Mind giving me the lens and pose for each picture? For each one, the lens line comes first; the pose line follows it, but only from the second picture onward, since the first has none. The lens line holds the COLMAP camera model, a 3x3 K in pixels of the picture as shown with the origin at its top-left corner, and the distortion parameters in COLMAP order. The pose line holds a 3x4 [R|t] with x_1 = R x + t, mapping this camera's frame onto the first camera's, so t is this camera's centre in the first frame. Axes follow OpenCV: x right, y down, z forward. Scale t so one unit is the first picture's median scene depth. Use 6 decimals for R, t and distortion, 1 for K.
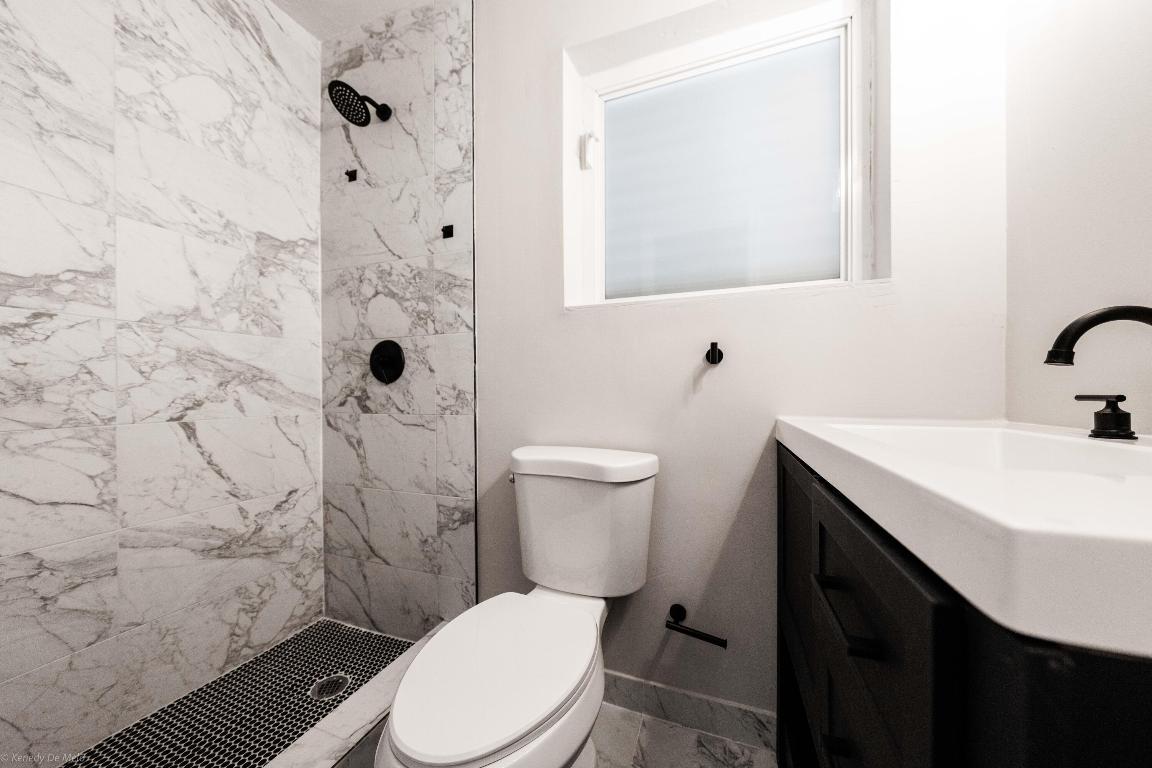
lens RADIAL K [[398.4, 0, 574.2], [0, 398.4, 390.6], [0, 0, 1]] dist [-0.002144, -0.000438]
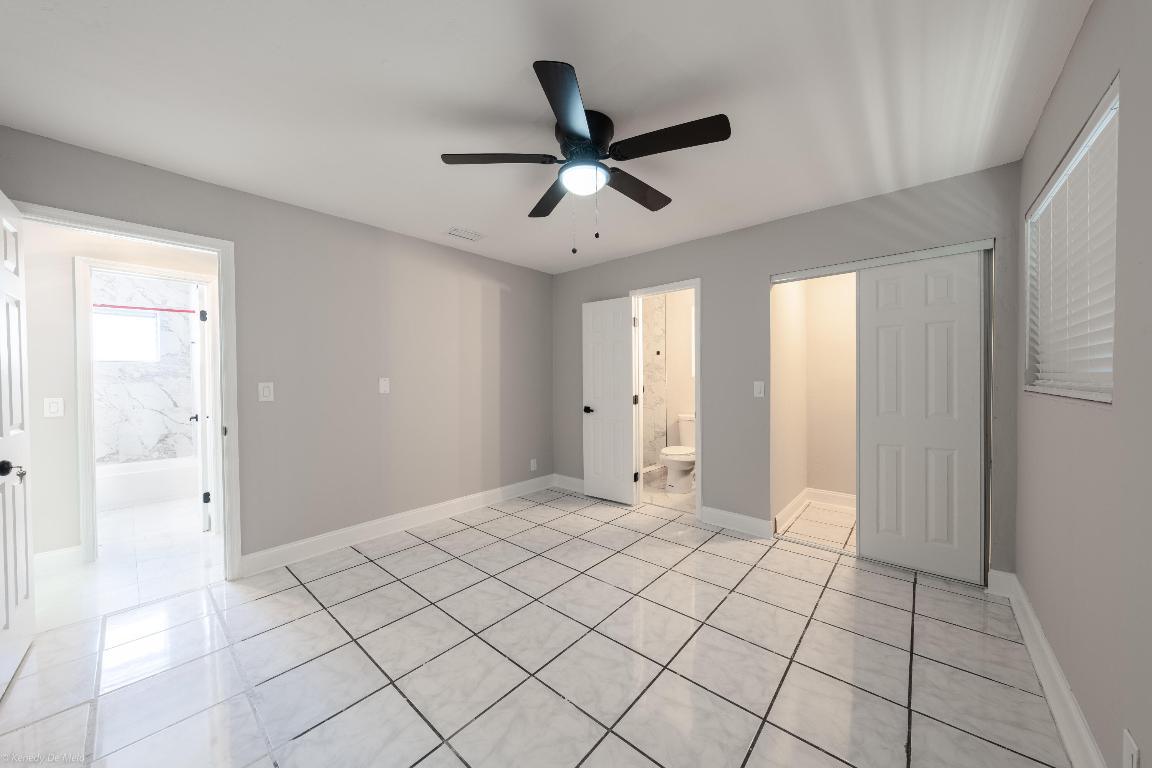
lens RADIAL K [[398.4, 0, 576.4], [0, 398.4, 386.1], [0, 0, 1]] dist [-0.002144, -0.000438]
pose [[0.941399, 0.003014, -0.337281, 0.188605], [0.003974, 0.999792, 0.020028, -0.181961], [0.337271, -0.020195, 0.941191, -2.550157]]
